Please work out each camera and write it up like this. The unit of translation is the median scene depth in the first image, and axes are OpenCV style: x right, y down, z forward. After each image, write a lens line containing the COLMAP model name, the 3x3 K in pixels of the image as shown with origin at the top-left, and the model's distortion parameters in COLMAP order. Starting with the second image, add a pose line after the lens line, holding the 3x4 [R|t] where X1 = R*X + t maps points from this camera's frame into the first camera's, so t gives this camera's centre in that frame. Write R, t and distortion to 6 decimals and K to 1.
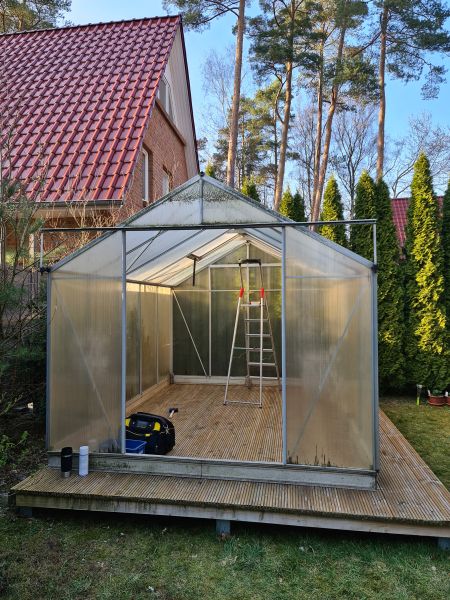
lens RADIAL K [[439.3, 0, 212.7], [0, 439.3, 305.2], [0, 0, 1]] dist [0.043881, -0.004711]
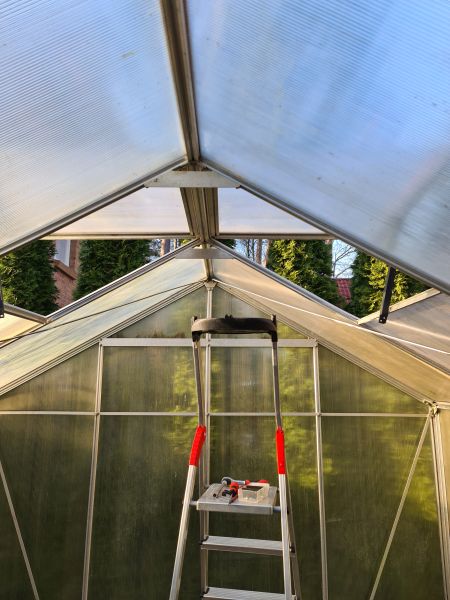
lens RADIAL K [[444.3, 0, 225.0], [0, 444.3, 300.0], [0, 0, 1]] dist [0.103444, -0.084287]
pose [[0.984656, 0.045402, 0.168500, 0.028783], [-0.013839, 0.982838, -0.183953, -0.056313], [-0.173960, 0.178799, 0.968385, 0.621117]]
